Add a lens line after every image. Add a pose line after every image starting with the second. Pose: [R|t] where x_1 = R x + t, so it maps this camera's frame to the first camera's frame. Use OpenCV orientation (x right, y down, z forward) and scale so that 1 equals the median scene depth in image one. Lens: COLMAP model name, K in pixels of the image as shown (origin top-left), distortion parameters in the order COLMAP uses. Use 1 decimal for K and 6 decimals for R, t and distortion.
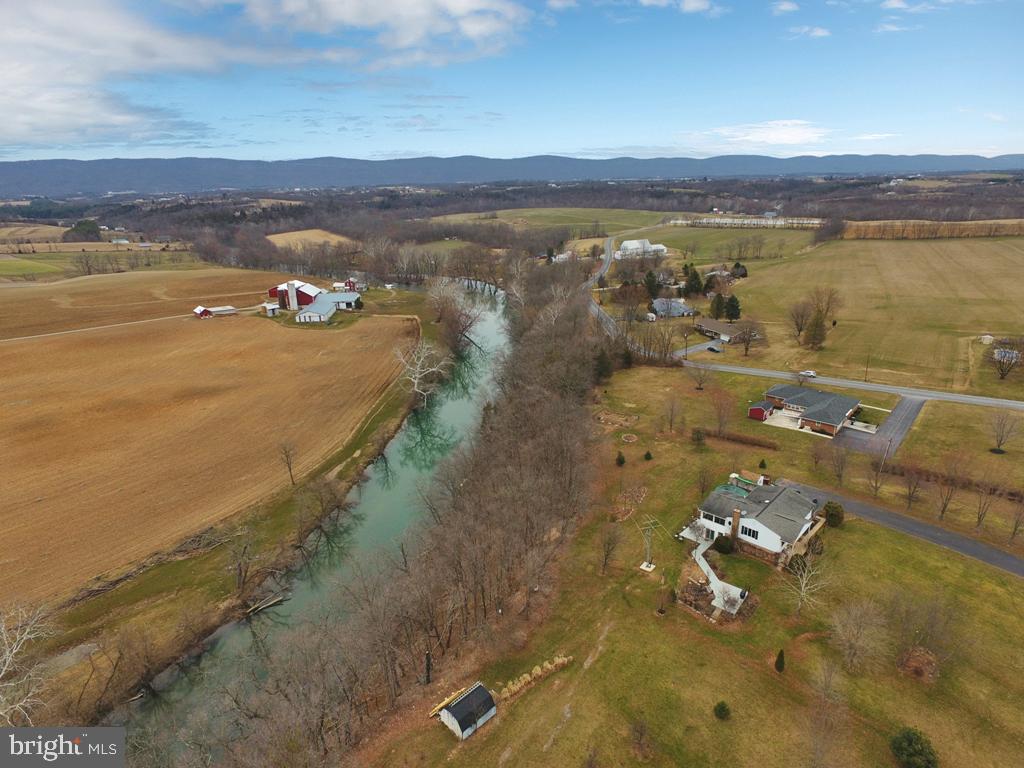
lens RADIAL K [[596.0, 0, 512.9], [0, 596.0, 378.9], [0, 0, 1]] dist [-0.012212, 0.015792]
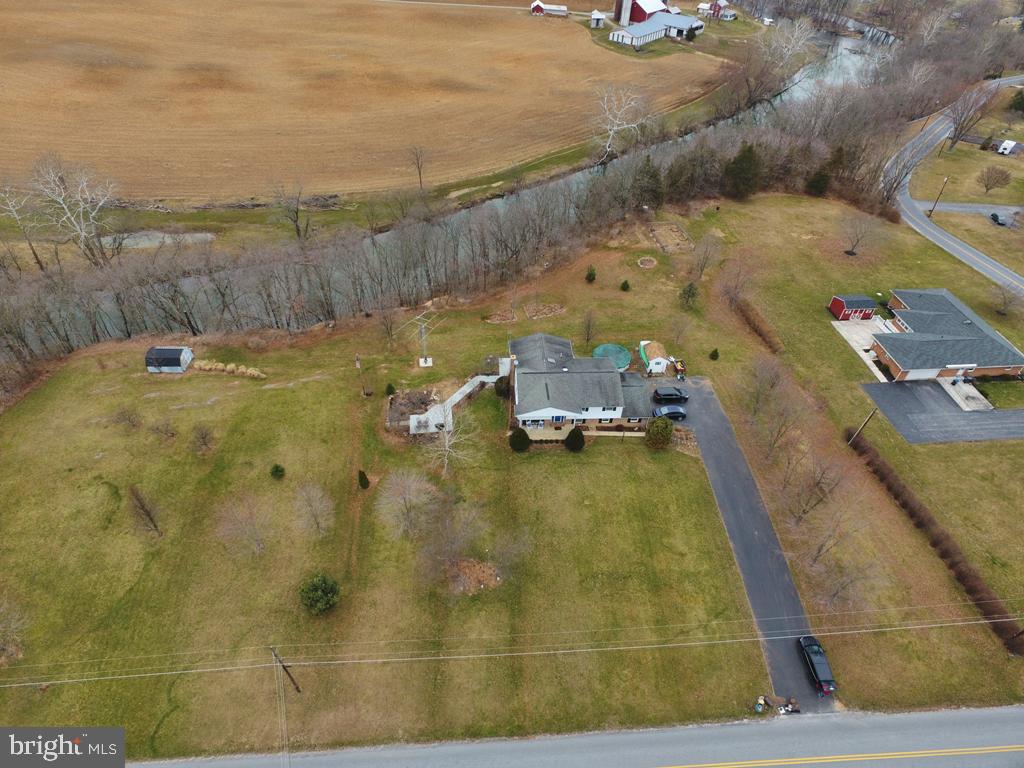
lens RADIAL K [[596.0, 0, 512.9], [0, 596.0, 378.9], [0, 0, 1]] dist [-0.012212, 0.015792]
pose [[0.730746, 0.491659, -0.473583, 0.462044], [-0.265305, 0.843749, 0.466584, -0.086851], [0.628985, -0.215311, 0.747006, 0.207663]]
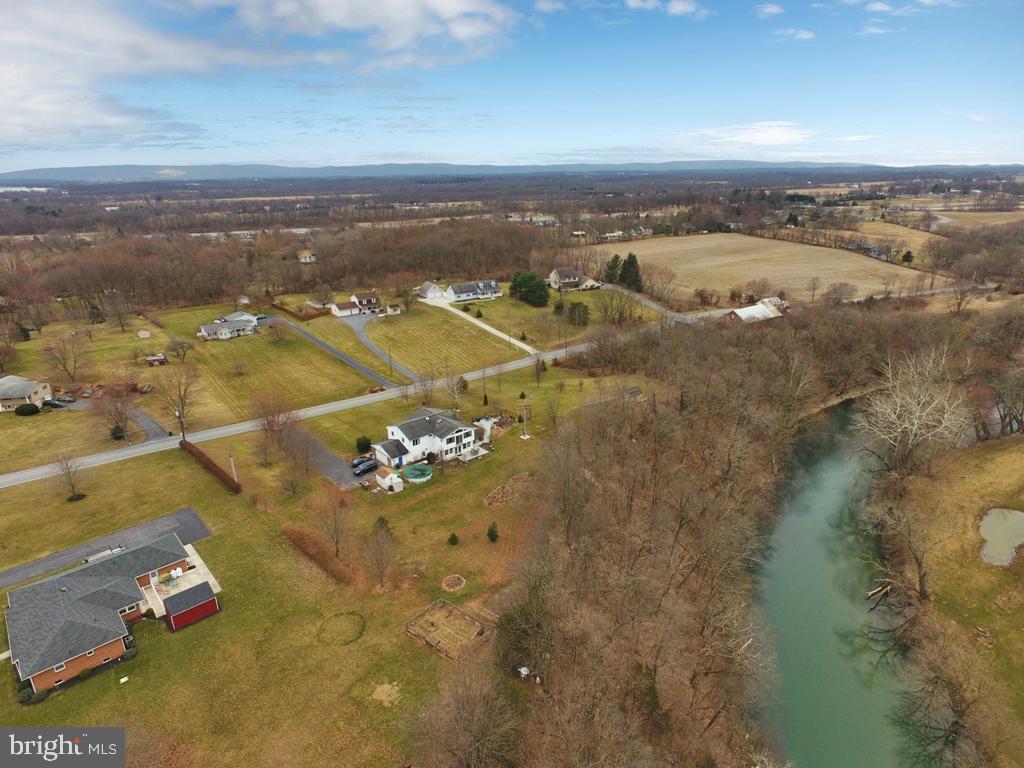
lens RADIAL K [[596.0, 0, 512.9], [0, 596.0, 378.9], [0, 0, 1]] dist [-0.012212, 0.015792]
pose [[-0.993962, 0.003227, 0.109678, 0.055435], [0.069601, 0.791285, 0.607473, -0.396152], [-0.084826, 0.611438, -0.786732, 1.190639]]
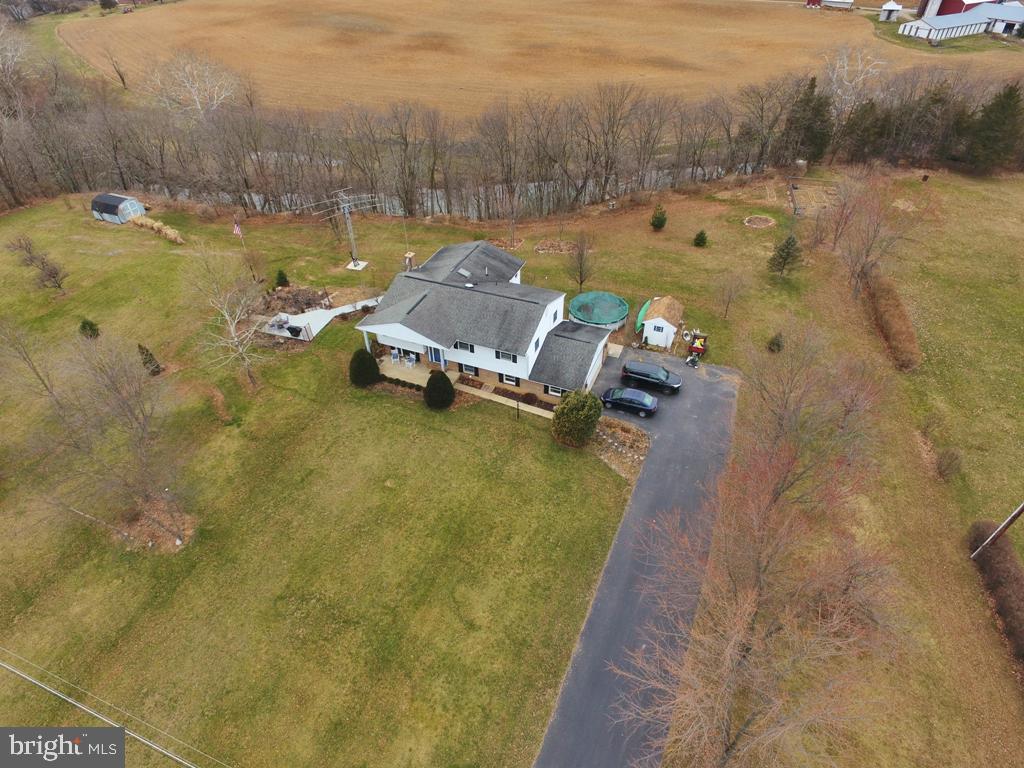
lens RADIAL K [[596.0, 0, 512.9], [0, 596.0, 378.9], [0, 0, 1]] dist [-0.012212, 0.015792]
pose [[0.364721, 0.603607, -0.708969, 0.514781], [-0.292951, 0.797138, 0.527968, -0.007085], [0.883832, 0.015132, 0.467560, 0.479205]]
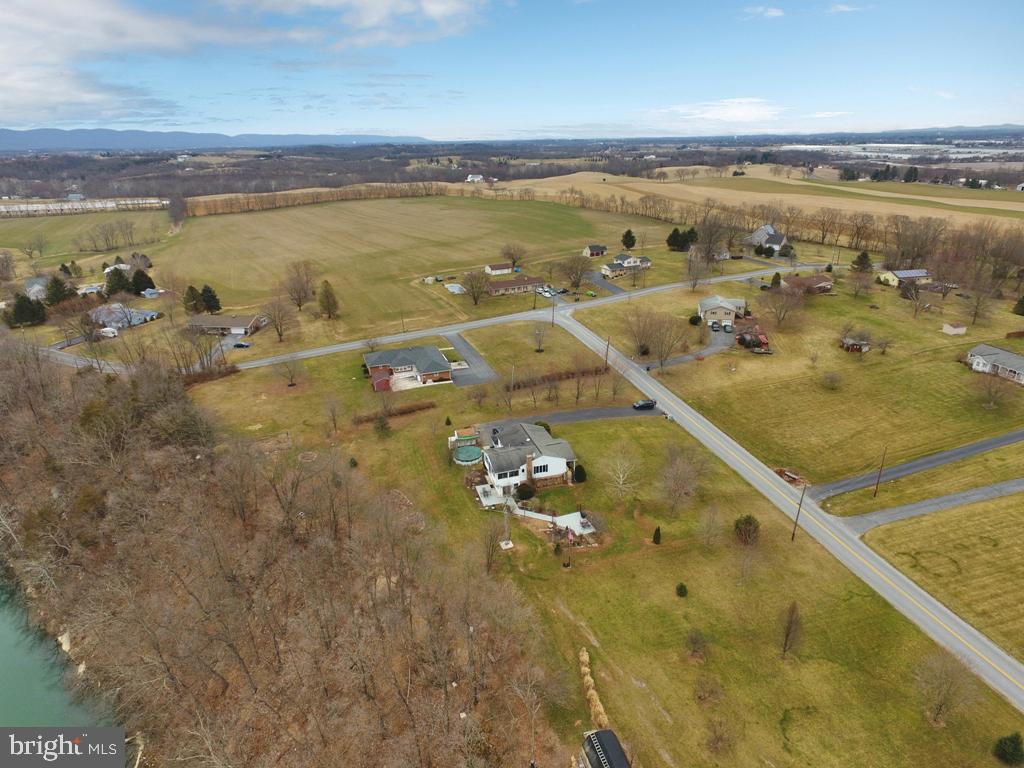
lens RADIAL K [[596.0, 0, 512.9], [0, 596.0, 378.9], [0, 0, 1]] dist [-0.012212, 0.015792]
pose [[0.487550, -0.310784, 0.815909, -0.286007], [0.281815, 0.940500, 0.189842, -0.075808], [-0.826363, 0.137378, 0.546125, 0.235323]]
